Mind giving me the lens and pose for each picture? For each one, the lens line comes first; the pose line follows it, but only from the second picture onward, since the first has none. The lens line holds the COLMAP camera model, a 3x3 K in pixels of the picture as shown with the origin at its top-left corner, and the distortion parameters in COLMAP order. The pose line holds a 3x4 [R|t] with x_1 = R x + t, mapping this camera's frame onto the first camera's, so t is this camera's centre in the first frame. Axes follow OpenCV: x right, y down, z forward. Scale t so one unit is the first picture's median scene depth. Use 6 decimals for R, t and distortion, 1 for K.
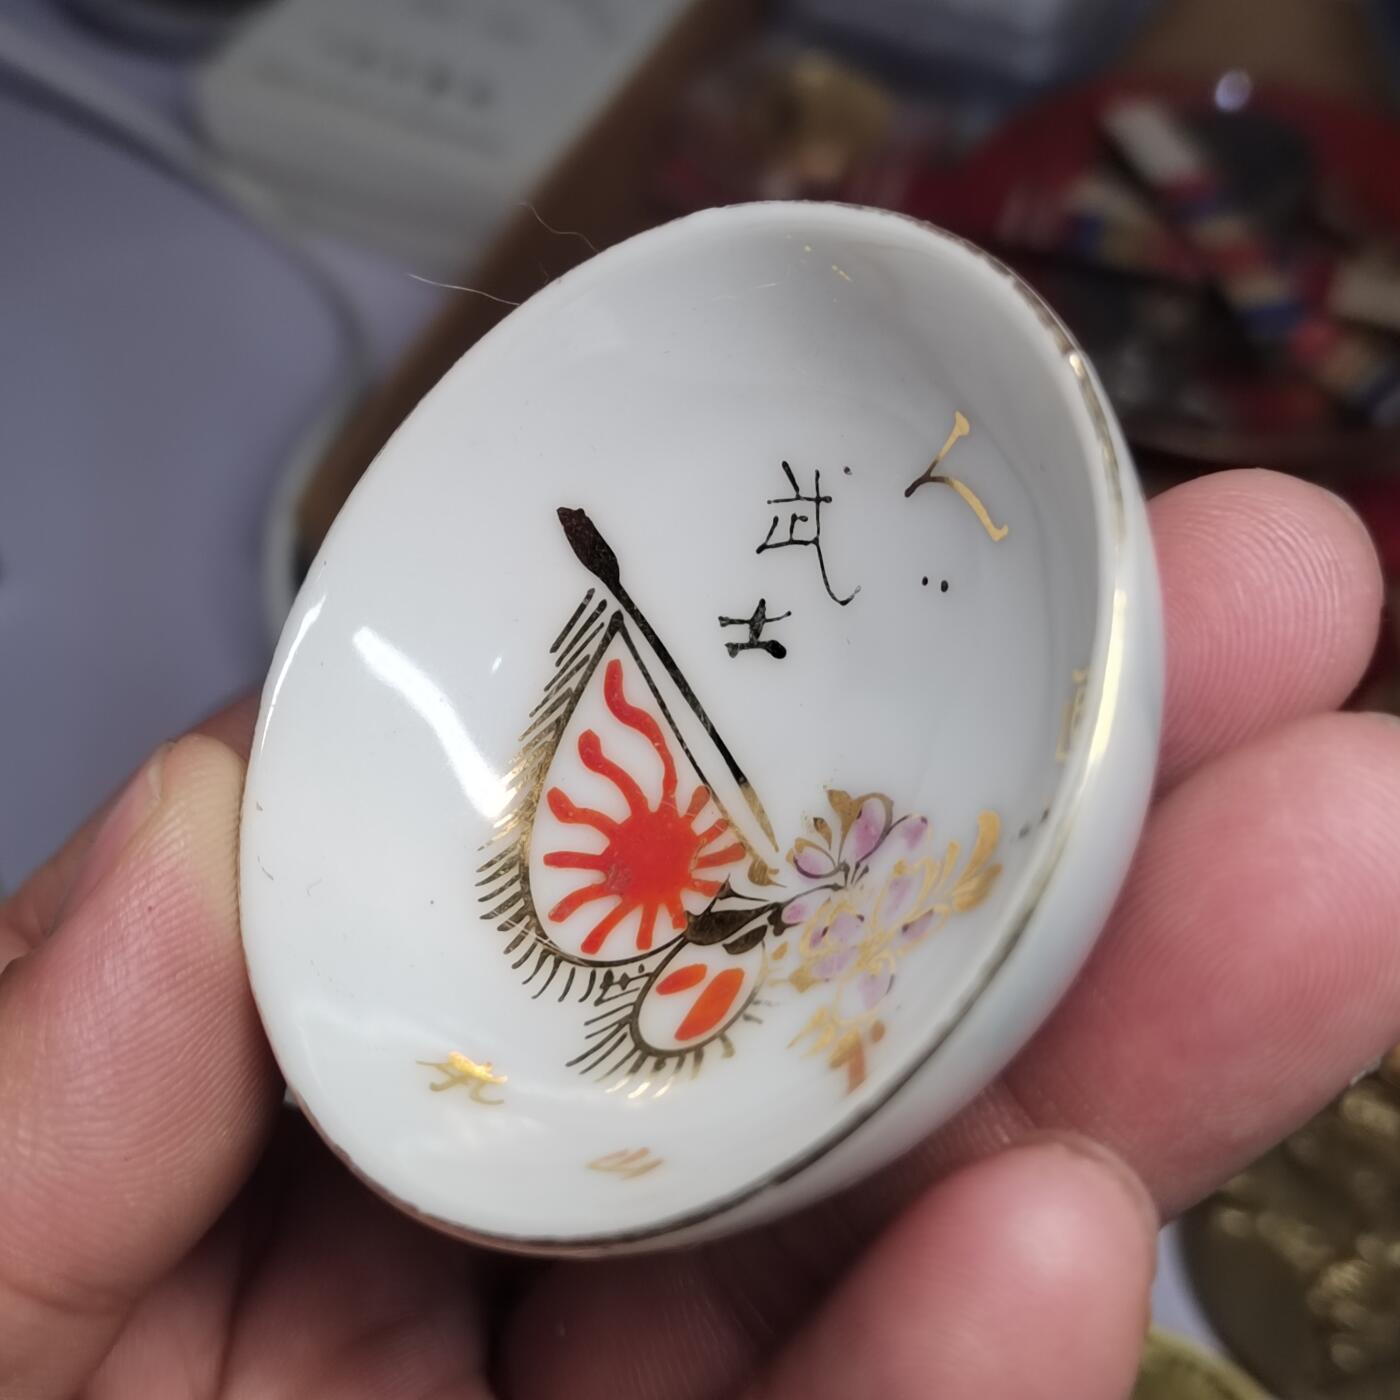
lens RADIAL K [[2157.3, 0, 718.3], [0, 2157.3, 682.6], [0, 0, 1]] dist [0.251725, -2.197235]
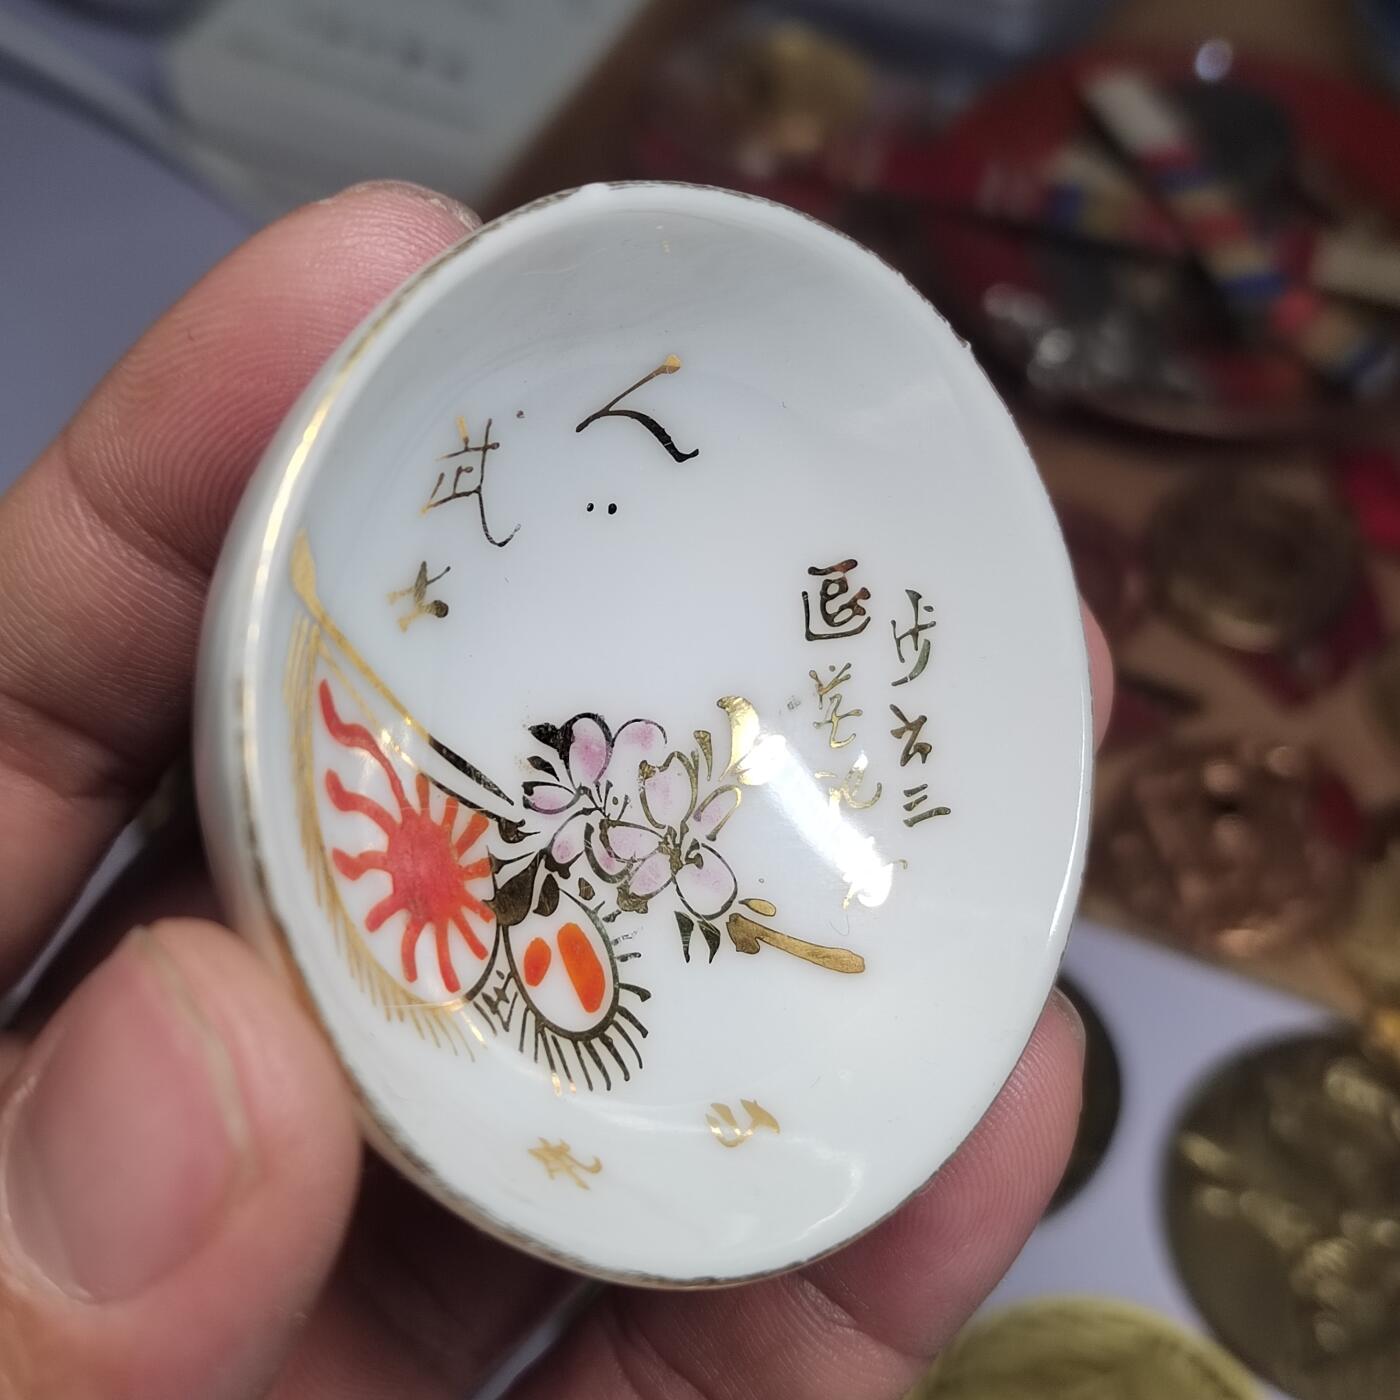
lens RADIAL K [[2157.3, 0, 718.3], [0, 2157.3, 682.6], [0, 0, 1]] dist [0.251725, -2.197235]
pose [[0.126556, -0.384494, 0.914411, -0.835867], [-0.020885, 0.920586, 0.389981, -0.357884], [-0.991740, -0.068452, 0.108475, 0.786610]]
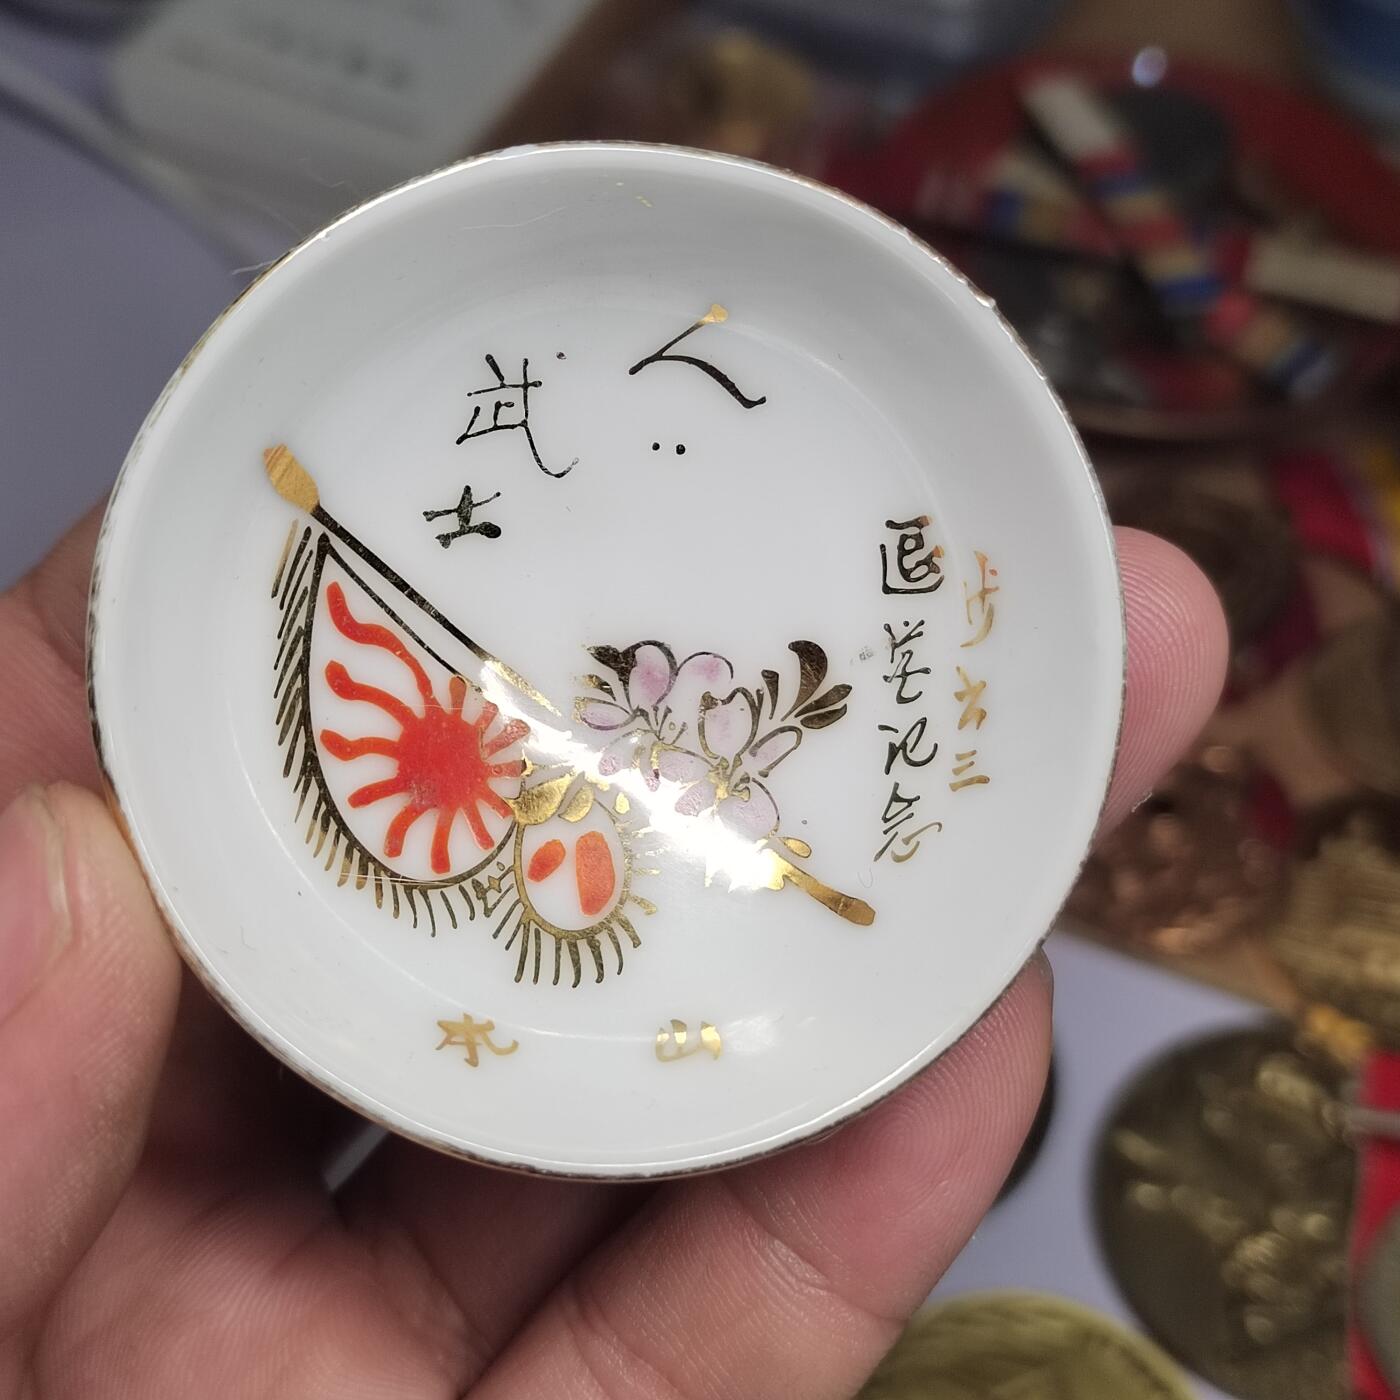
lens RADIAL K [[2157.3, 0, 718.3], [0, 2157.3, 682.6], [0, 0, 1]] dist [0.251725, -2.197235]
pose [[0.594729, -0.371721, 0.712826, -0.678257], [0.083342, 0.910412, 0.405222, -0.362265], [-0.799595, -0.181589, 0.572428, 0.313994]]
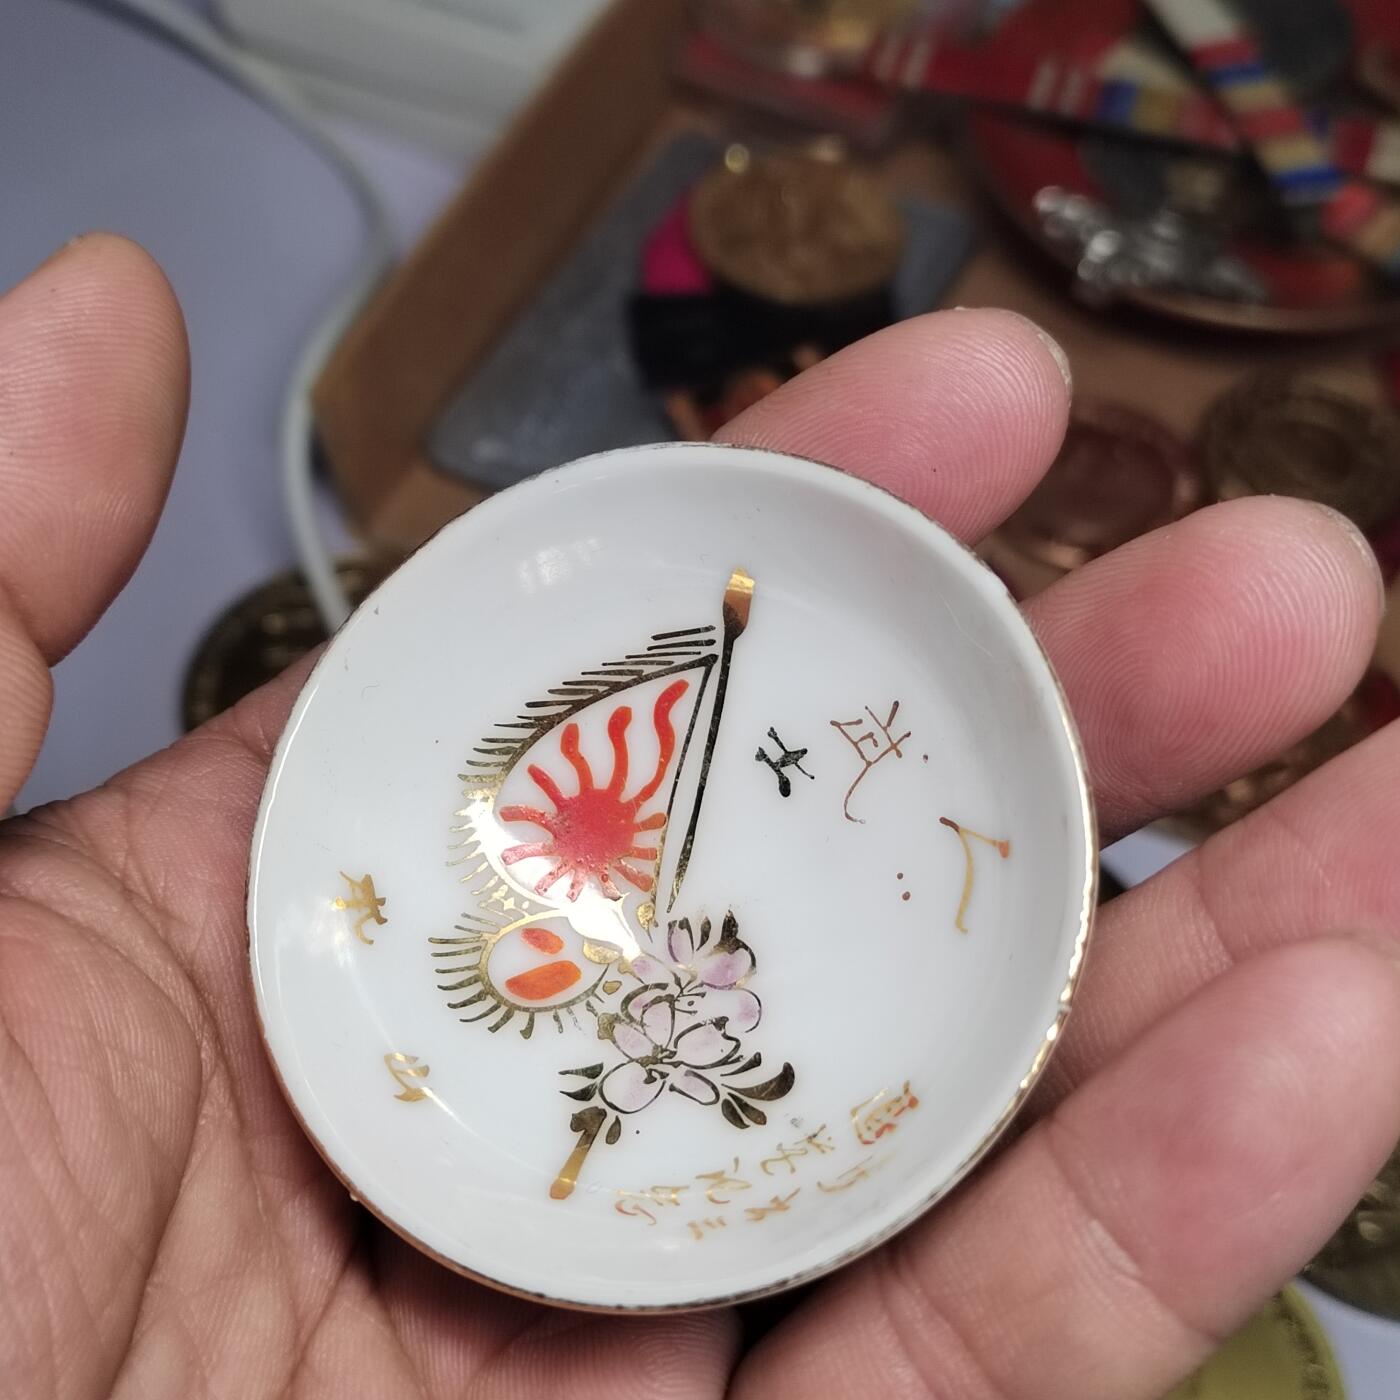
lens RADIAL K [[2157.3, 0, 718.3], [0, 2157.3, 682.6], [0, 0, 1]] dist [0.251725, -2.197235]
pose [[0.725309, 0.654280, 0.214114, -0.300502], [-0.680905, 0.635966, 0.363203, -0.471216], [0.101467, -0.409226, 0.906774, -0.075314]]
